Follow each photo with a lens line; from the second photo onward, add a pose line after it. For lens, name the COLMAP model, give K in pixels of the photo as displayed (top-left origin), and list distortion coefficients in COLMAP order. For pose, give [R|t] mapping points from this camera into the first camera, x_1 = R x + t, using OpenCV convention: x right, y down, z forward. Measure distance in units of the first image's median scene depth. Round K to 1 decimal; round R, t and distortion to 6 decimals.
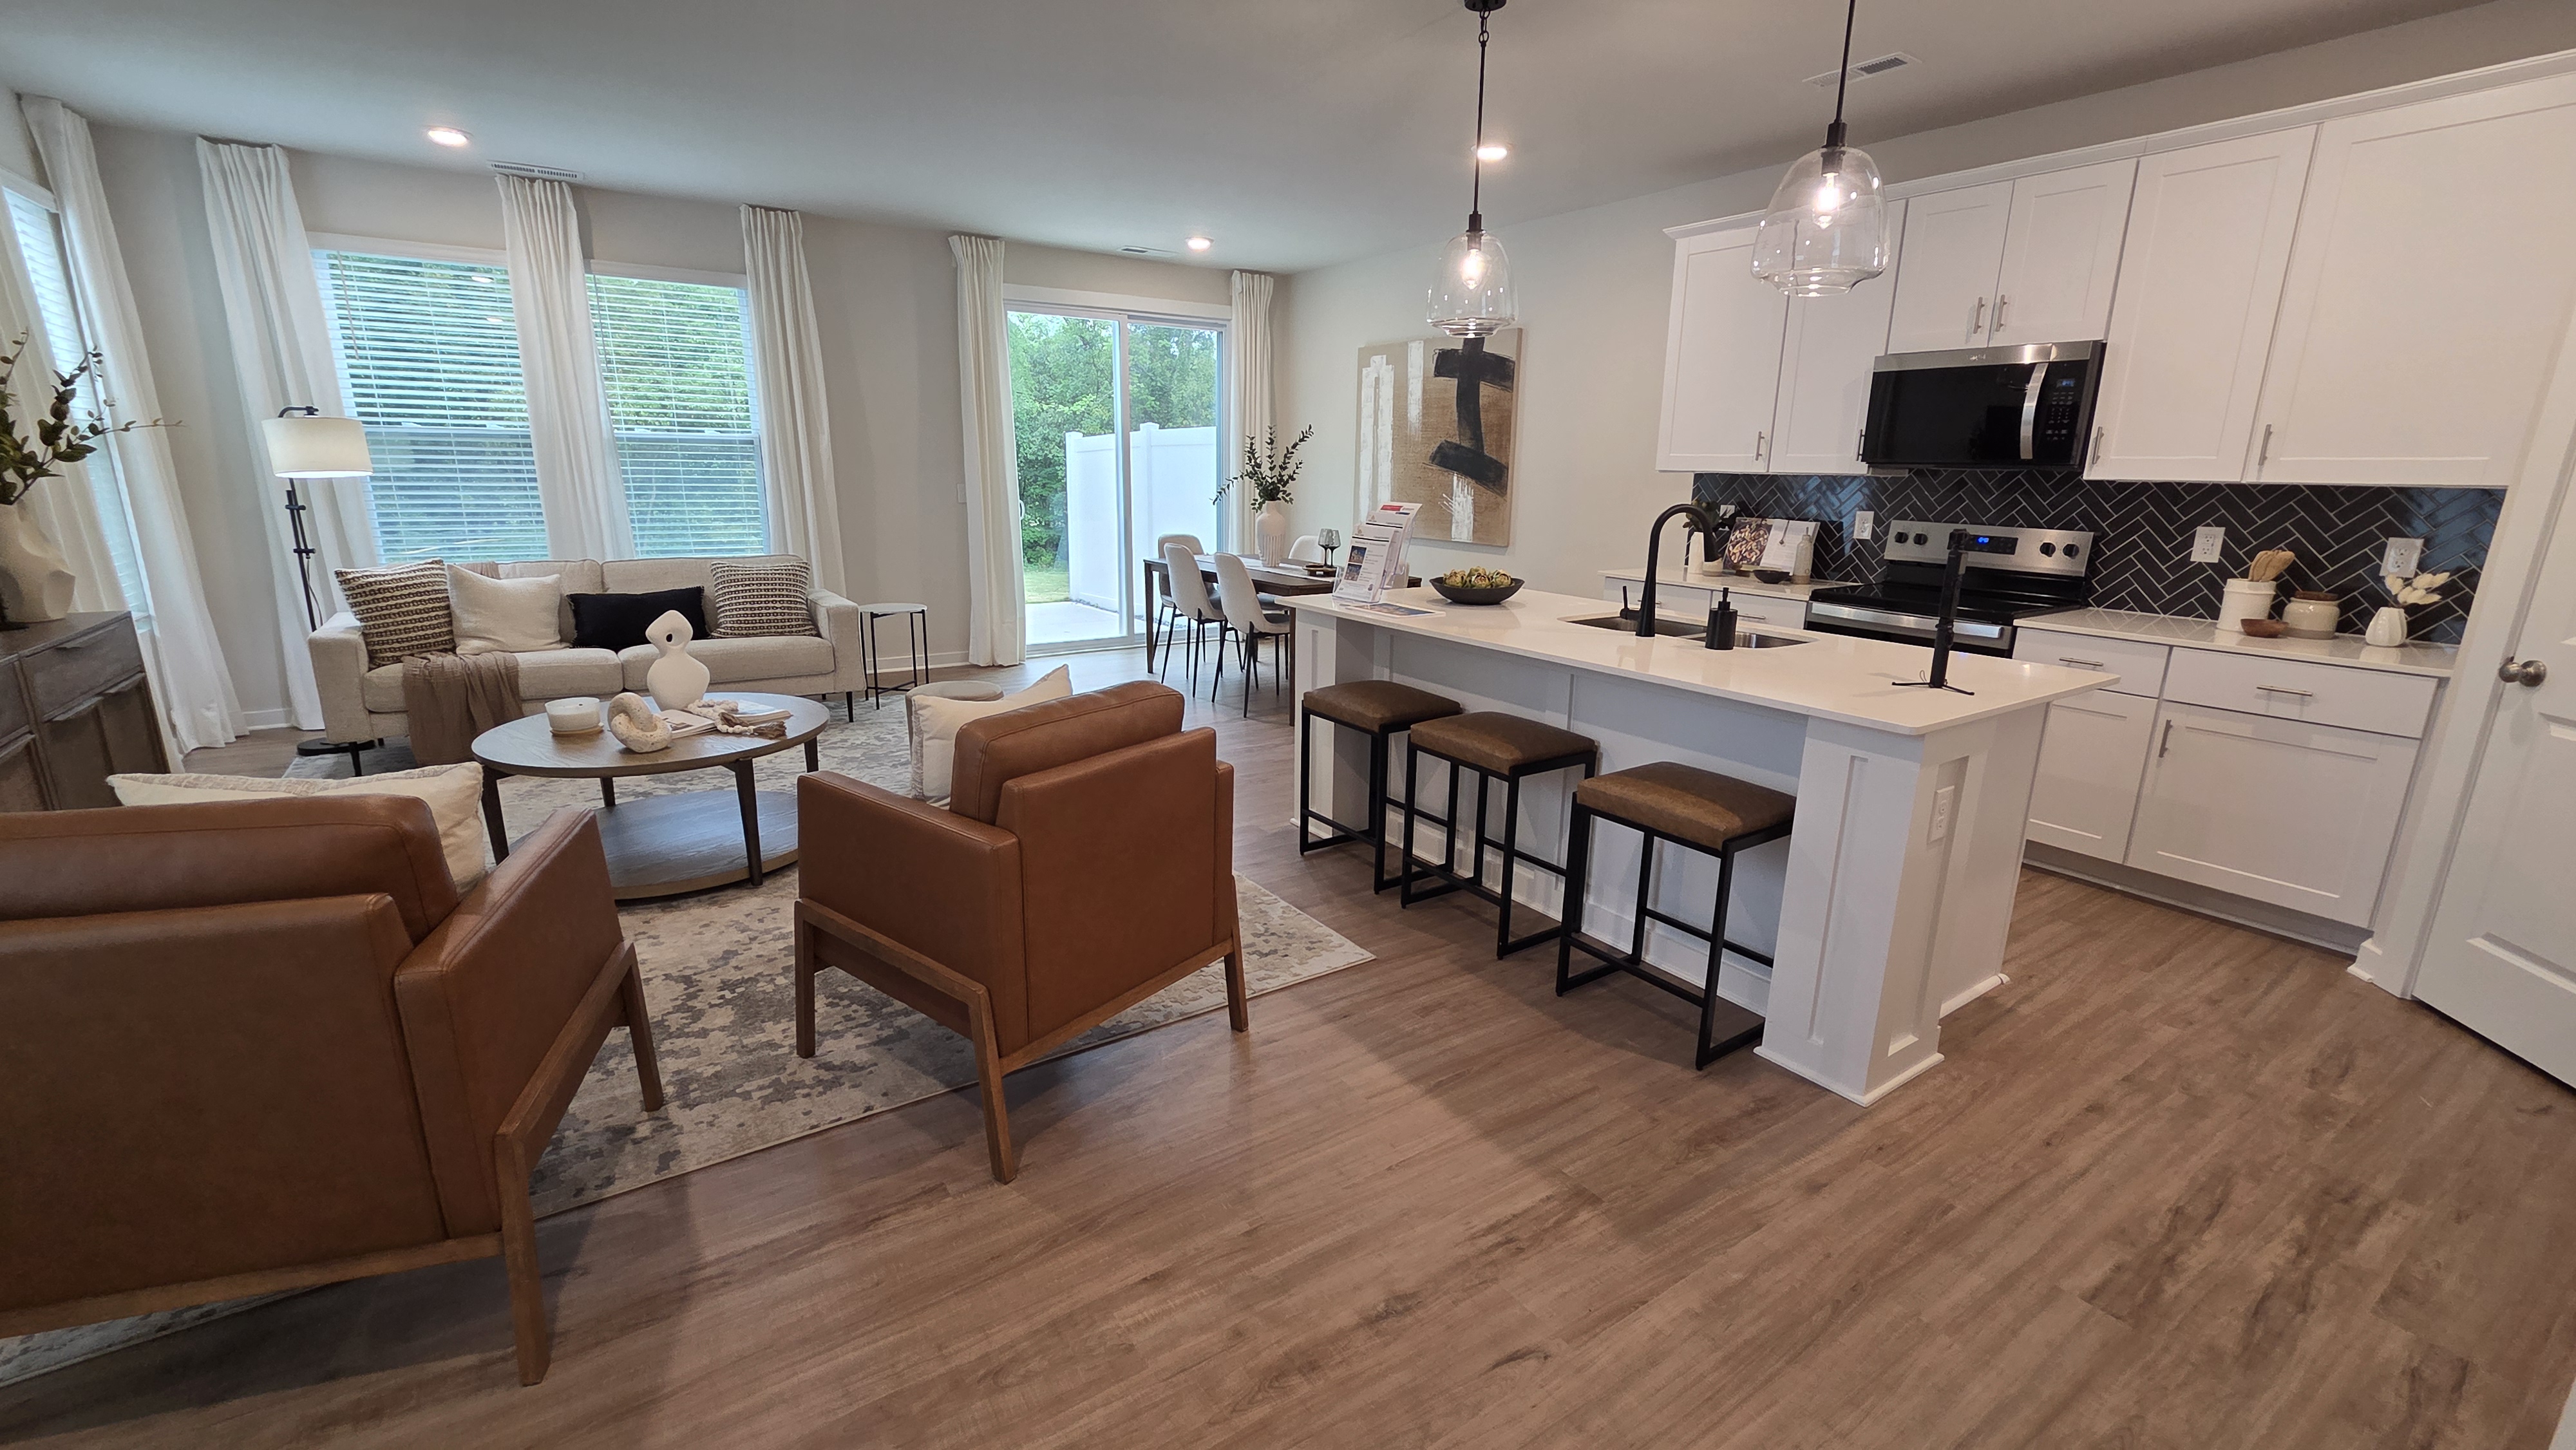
lens RADIAL K [[1061.0, 0, 1304.7], [0, 1061.0, 728.0], [0, 0, 1]] dist [0.000319, -0.000920]
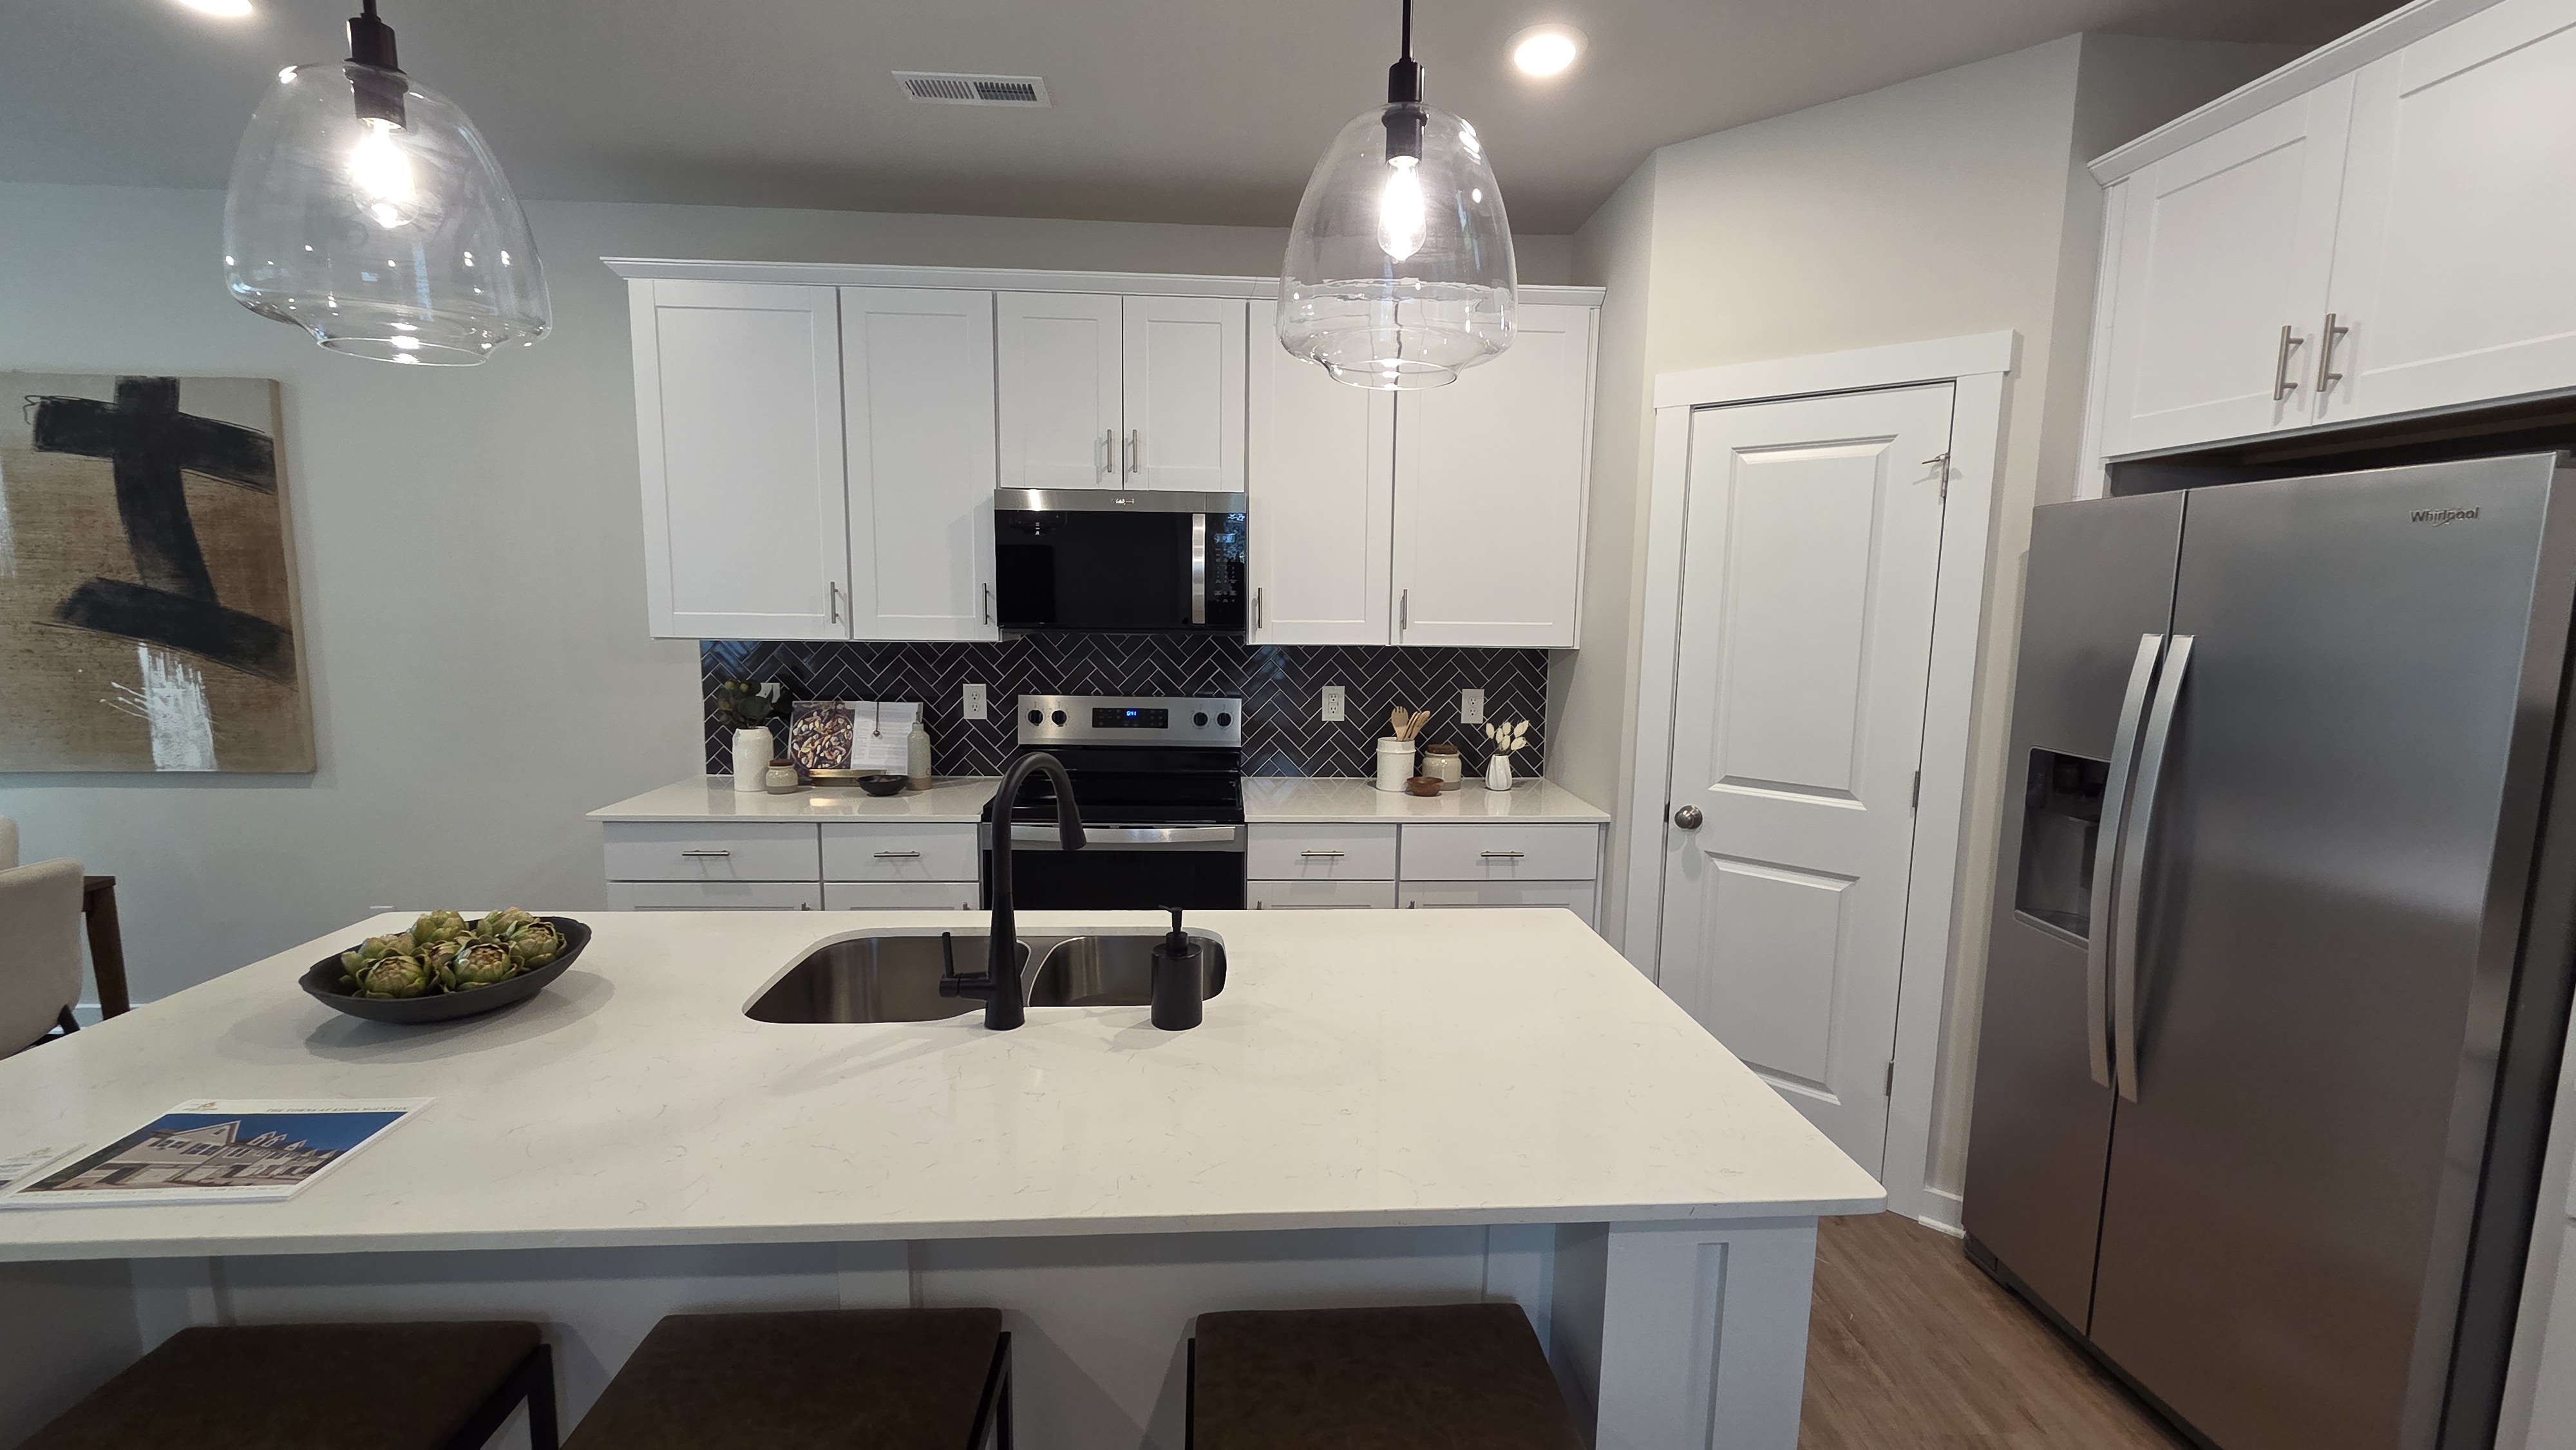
lens RADIAL K [[1061.0, 0, 1283.5], [0, 1061.0, 728.0], [0, 0, 1]] dist [0.000319, -0.000920]
pose [[0.524038, -0.113353, 0.844118, -0.006238], [0.202851, 0.979194, 0.005560, -0.149405], [-0.827185, 0.168317, 0.536128, 0.462988]]
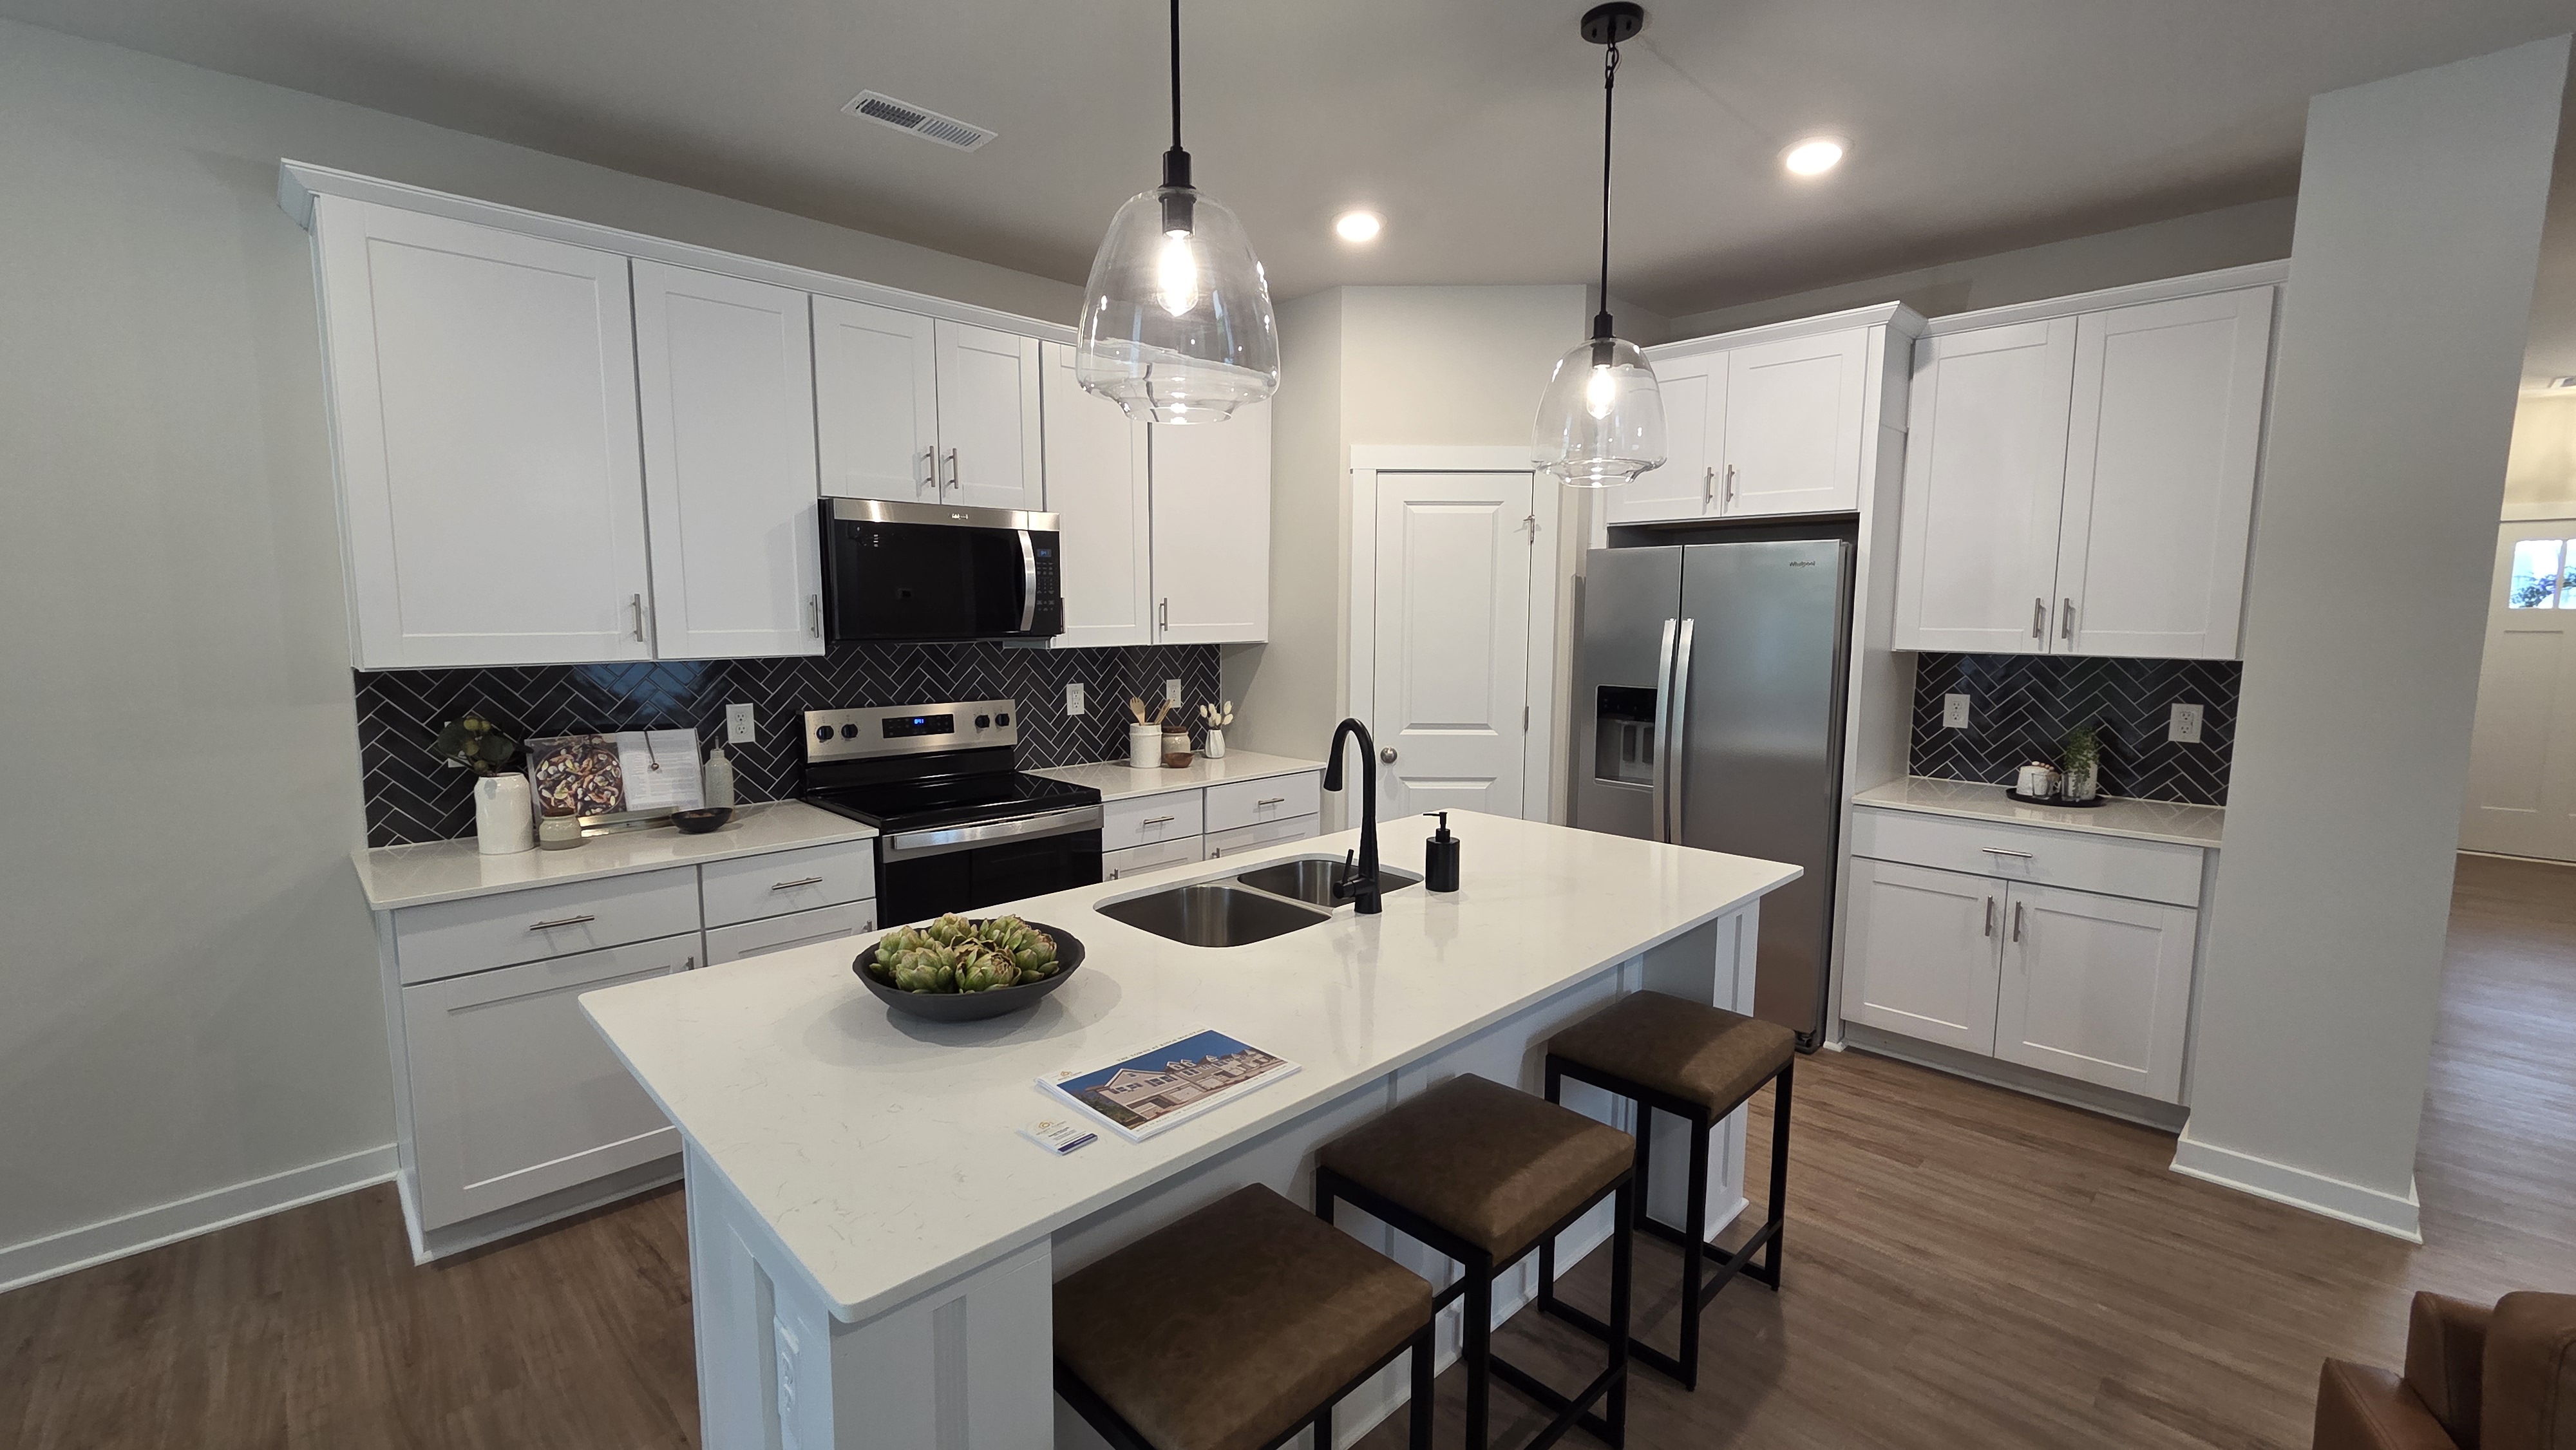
lens RADIAL K [[1061.0, 0, 1288.8], [0, 1061.0, 725.3], [0, 0, 1]] dist [0.000319, -0.000920]
pose [[-0.162844, -0.125806, 0.978598, -0.249148], [0.236702, 0.957891, 0.162532, -0.247576], [-0.957838, 0.258104, -0.126209, 0.840860]]
